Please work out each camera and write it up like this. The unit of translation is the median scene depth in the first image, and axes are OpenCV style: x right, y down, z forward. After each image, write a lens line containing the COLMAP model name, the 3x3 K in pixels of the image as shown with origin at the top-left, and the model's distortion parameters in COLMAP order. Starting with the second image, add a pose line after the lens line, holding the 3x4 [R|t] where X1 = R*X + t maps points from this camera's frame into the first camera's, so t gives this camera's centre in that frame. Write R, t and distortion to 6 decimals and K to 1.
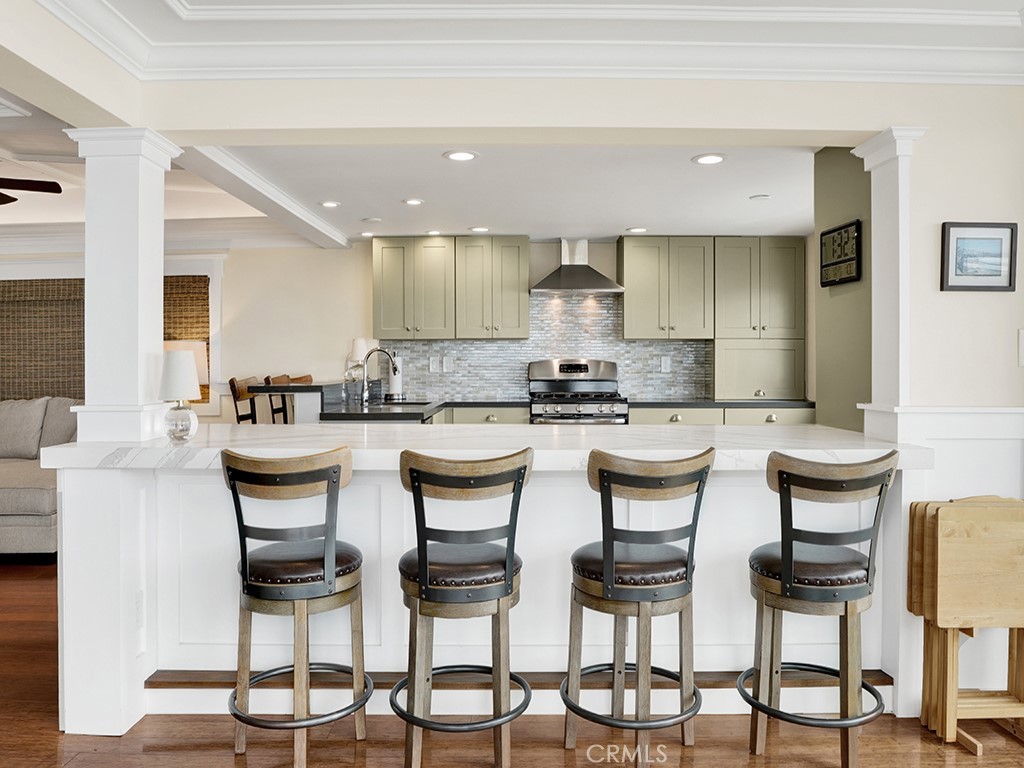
lens RADIAL K [[750.3, 0, 506.8], [0, 750.3, 394.2], [0, 0, 1]] dist [-0.091920, 0.069569]
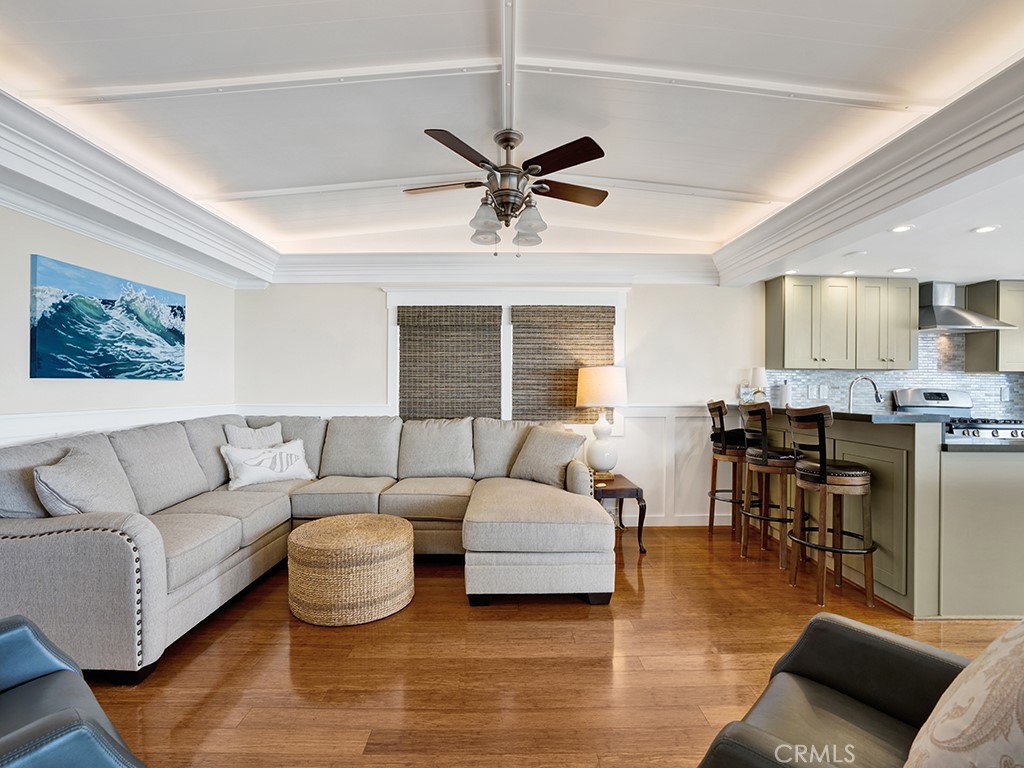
lens RADIAL K [[488.3, 0, 506.1], [0, 488.3, 383.2], [0, 0, 1]] dist [-0.061200, 0.024805]
pose [[0.999638, 0.014548, 0.022646, -0.584897], [-0.013374, 0.998601, -0.051159, -0.009461], [-0.023359, 0.050837, 0.998434, 0.296680]]
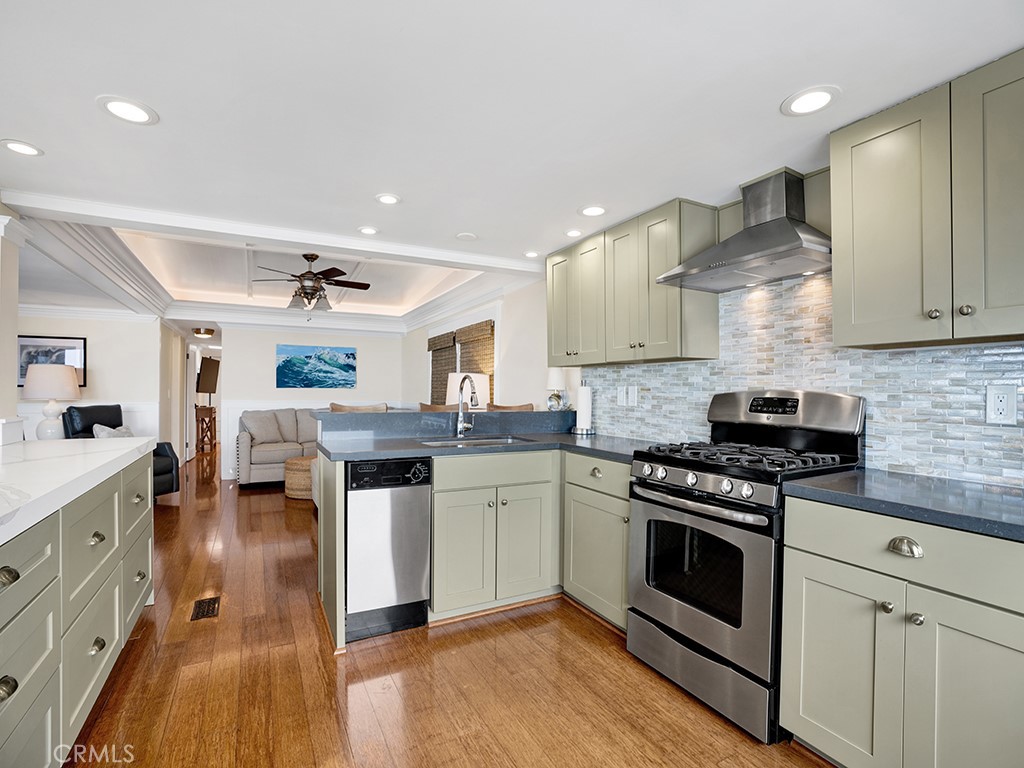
lens RADIAL K [[488.3, 0, 506.1], [0, 488.3, 383.2], [0, 0, 1]] dist [-0.061200, 0.024805]
pose [[0.470649, -0.005450, -0.882304, 0.317003], [-0.050748, 0.998158, -0.033236, -0.029688], [0.880860, 0.060418, 0.469506, 0.650853]]
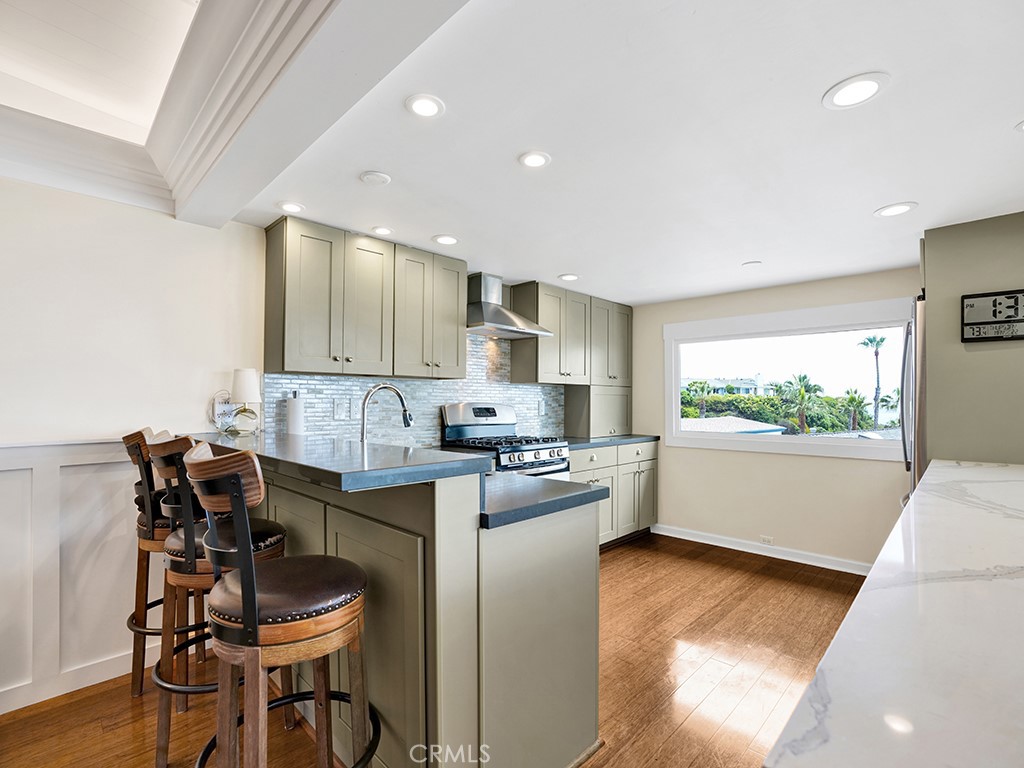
lens RADIAL K [[482.1, 0, 512.3], [0, 482.1, 381.6], [0, 0, 1]] dist [-0.058471, 0.018256]
pose [[0.694913, 0.035373, 0.718223, -0.328595], [0.029441, 0.996552, -0.077567, -0.024846], [-0.718491, 0.075047, 0.691476, 0.550643]]
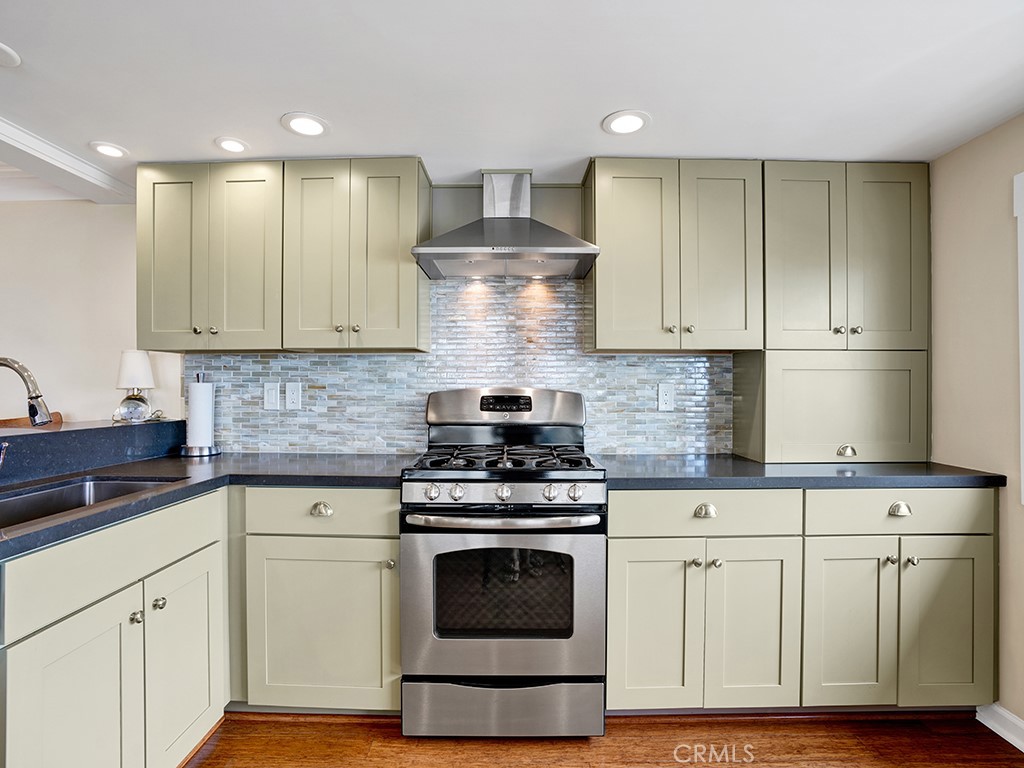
lens RADIAL K [[482.1, 0, 512.3], [0, 482.1, 381.6], [0, 0, 1]] dist [-0.058471, 0.018256]
pose [[0.999992, 0.004103, -0.000327, 0.094116], [-0.004115, 0.998270, -0.058652, -0.030028], [0.000085, 0.058653, 0.998278, 0.636508]]
